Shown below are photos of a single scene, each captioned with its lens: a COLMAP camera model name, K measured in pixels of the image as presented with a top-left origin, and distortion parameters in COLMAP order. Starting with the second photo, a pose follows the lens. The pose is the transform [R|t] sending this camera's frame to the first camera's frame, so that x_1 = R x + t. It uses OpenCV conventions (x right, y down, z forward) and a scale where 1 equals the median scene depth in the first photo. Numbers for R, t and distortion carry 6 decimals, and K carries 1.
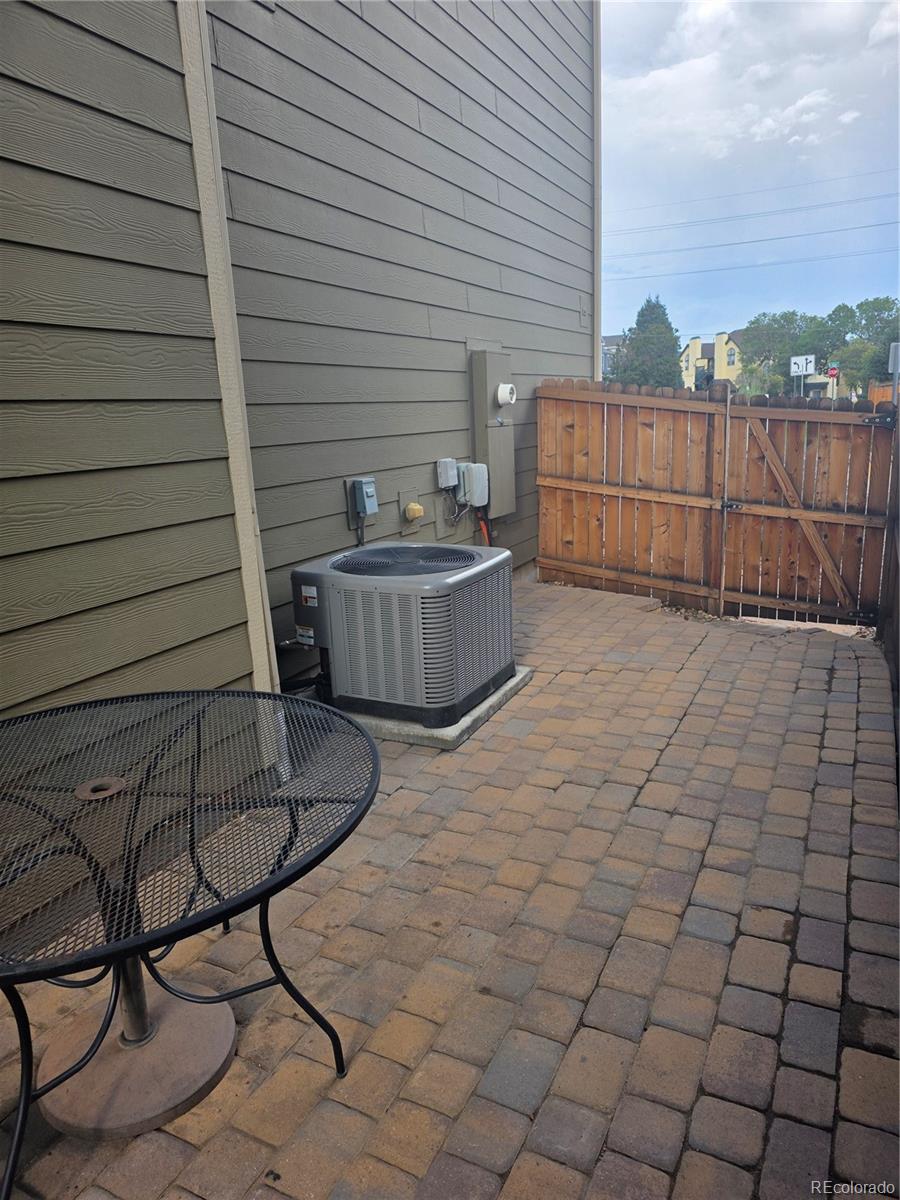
lens RADIAL K [[804.4, 0, 450.0], [0, 804.4, 600.0], [0, 0, 1]] dist [0.056240, -0.061004]
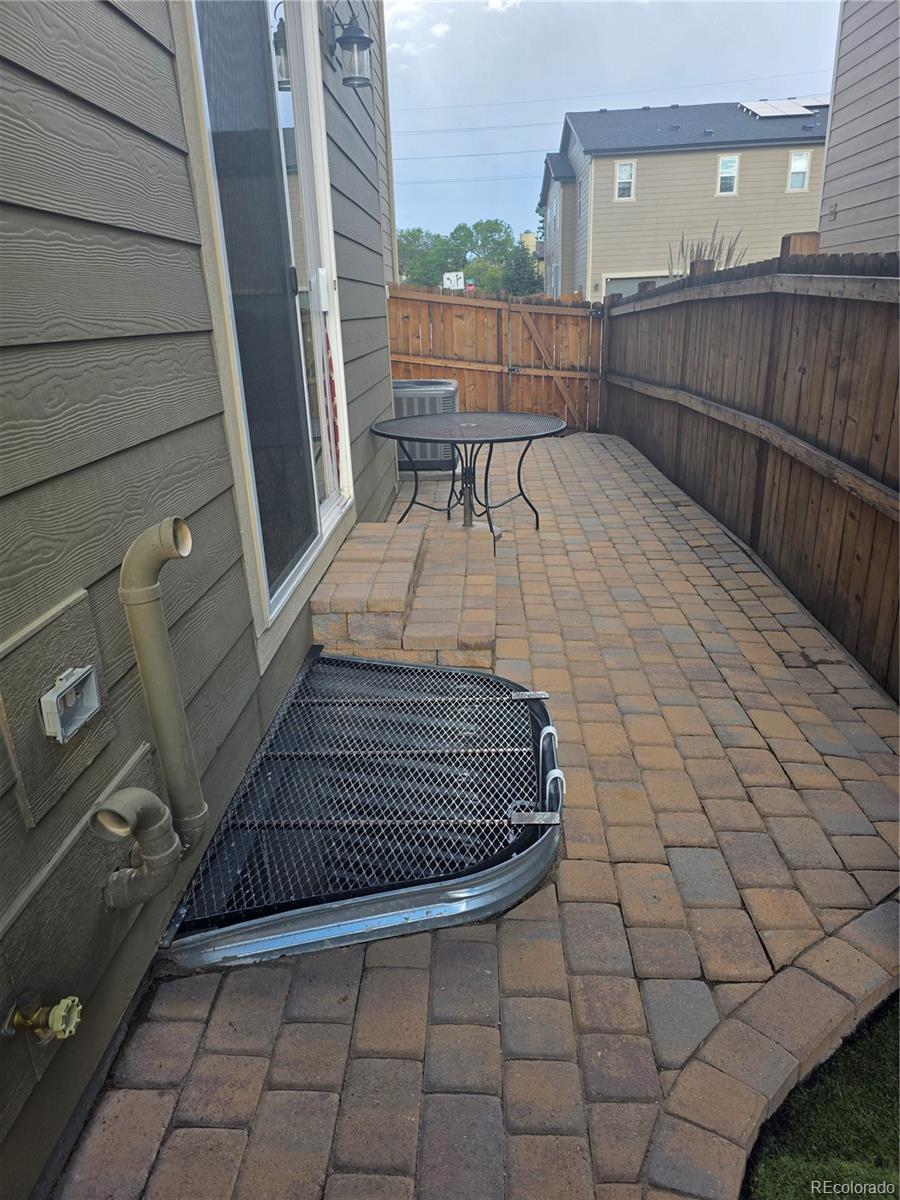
lens RADIAL K [[804.4, 0, 450.0], [0, 804.4, 600.0], [0, 0, 1]] dist [0.056240, -0.061004]
pose [[0.910639, -0.128889, 0.392587, -0.444836], [0.089760, 0.989123, 0.116529, 0.133891], [-0.403336, -0.070877, 0.912303, -0.423384]]
